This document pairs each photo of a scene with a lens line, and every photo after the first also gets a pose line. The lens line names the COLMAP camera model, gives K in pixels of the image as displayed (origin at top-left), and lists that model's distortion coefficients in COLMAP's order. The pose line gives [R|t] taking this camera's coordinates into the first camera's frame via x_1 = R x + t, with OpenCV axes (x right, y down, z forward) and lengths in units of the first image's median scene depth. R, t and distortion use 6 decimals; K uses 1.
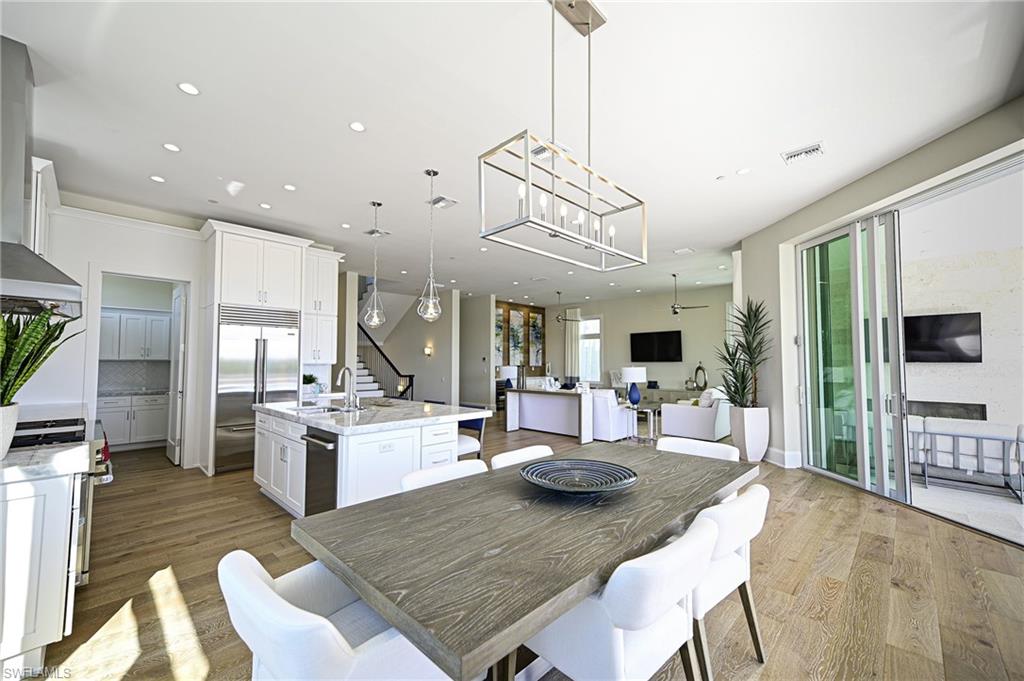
lens RADIAL K [[406.4, 0, 506.1], [0, 406.4, 346.4], [0, 0, 1]] dist [0.019195, -0.000097]
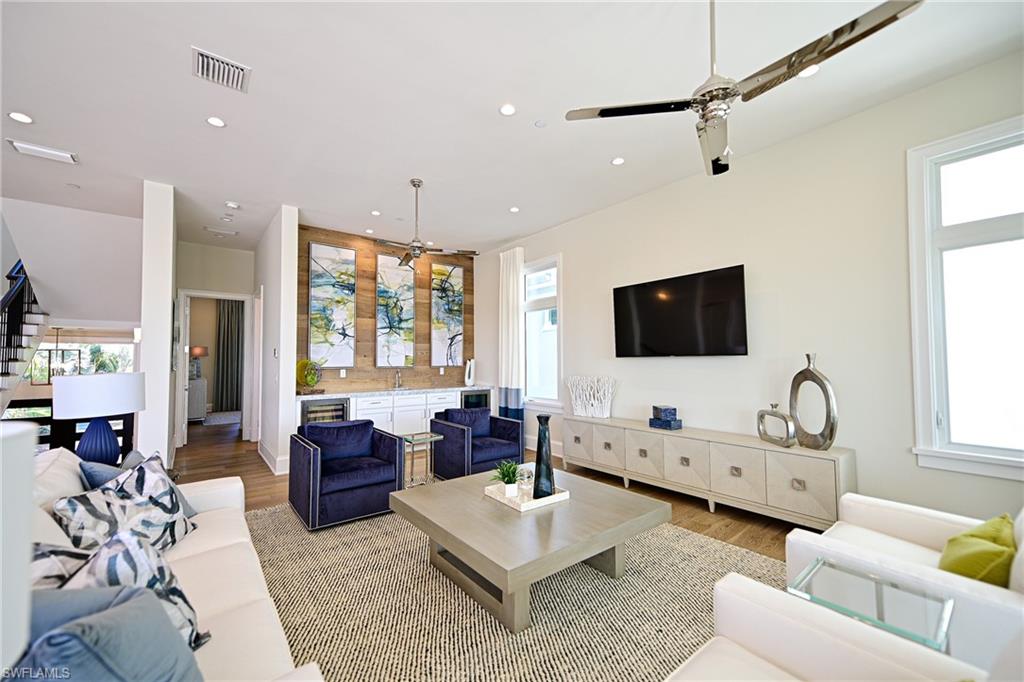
lens RADIAL K [[405.6, 0, 504.4], [0, 405.6, 345.6], [0, 0, 1]] dist [0.019955, 0.000132]
pose [[0.991213, -0.009454, -0.131935, 0.224089], [0.010536, 0.999916, 0.007511, 0.019813], [0.131853, -0.008835, 0.991230, 0.516392]]
